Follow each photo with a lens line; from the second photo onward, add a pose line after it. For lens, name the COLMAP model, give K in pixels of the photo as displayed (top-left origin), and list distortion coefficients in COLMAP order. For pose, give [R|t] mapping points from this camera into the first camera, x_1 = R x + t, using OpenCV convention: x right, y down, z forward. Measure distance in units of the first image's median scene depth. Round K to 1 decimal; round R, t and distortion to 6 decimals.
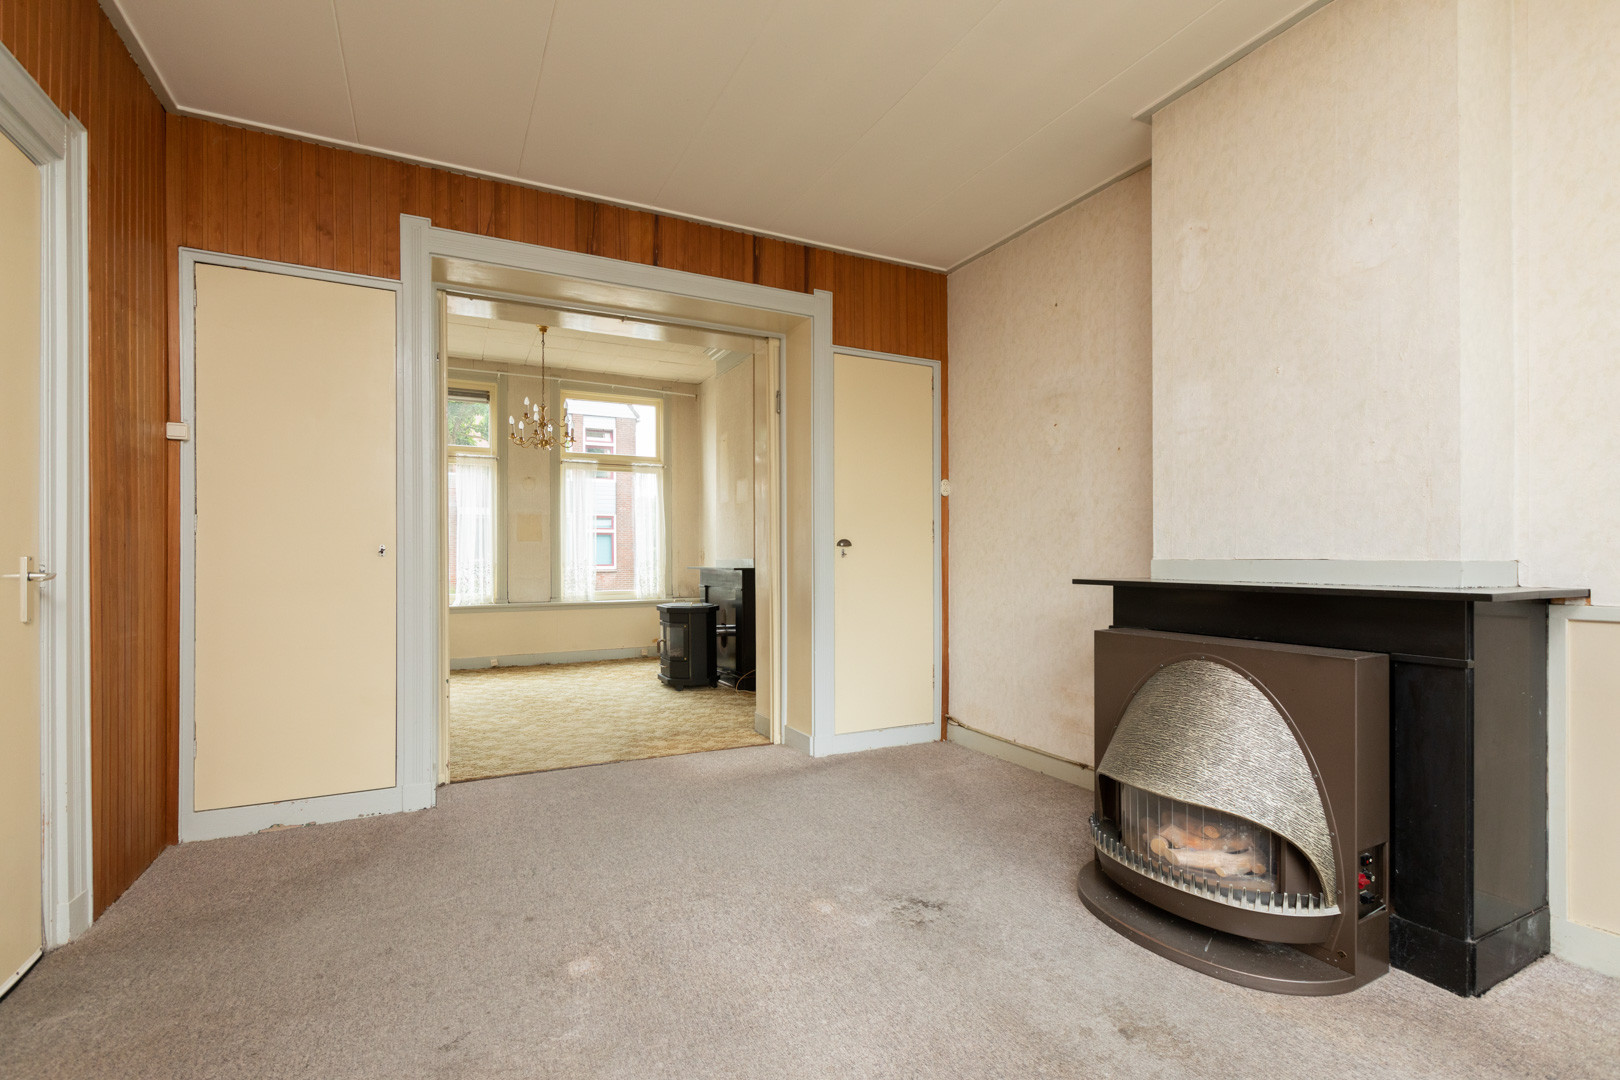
lens RADIAL K [[721.6, 0, 792.7], [0, 721.6, 551.7], [0, 0, 1]] dist [-0.002891, 0.000400]
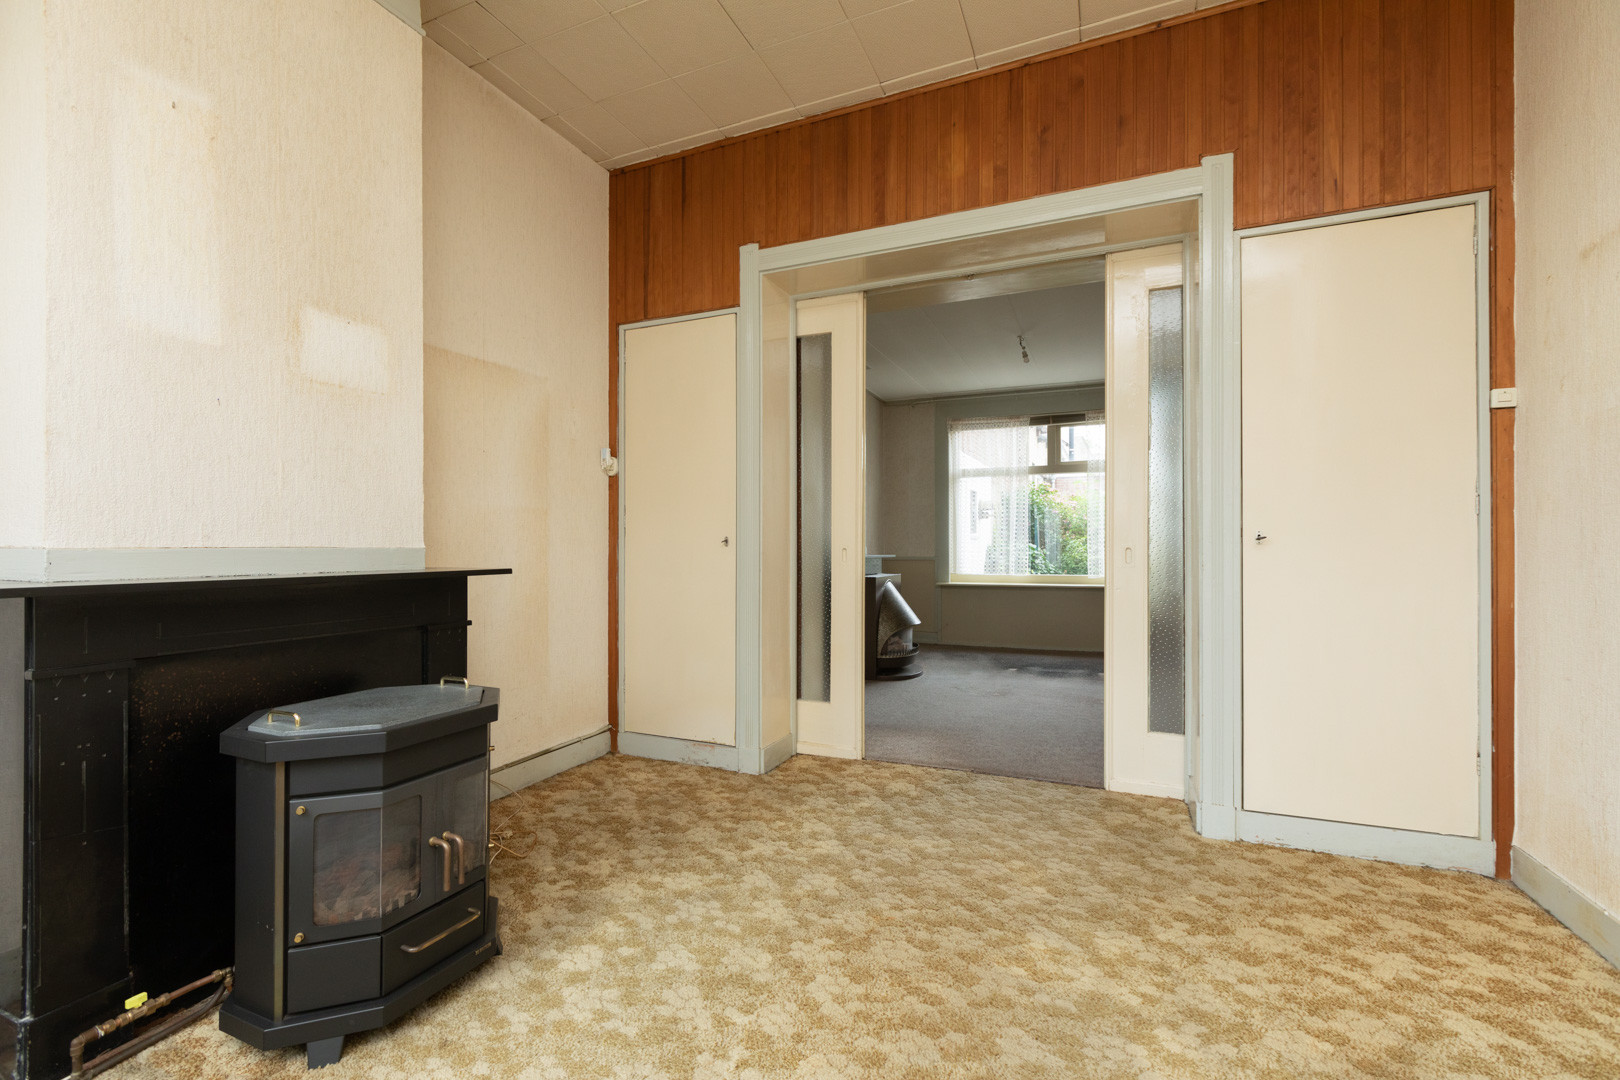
lens RADIAL K [[721.6, 0, 793.1], [0, 721.6, 544.5], [0, 0, 1]] dist [-0.002891, 0.000400]
pose [[-0.637595, 0.005841, 0.770350, -0.775759], [-0.004979, 0.999919, -0.011702, 0.018803], [-0.770356, -0.011297, -0.637514, 1.731368]]
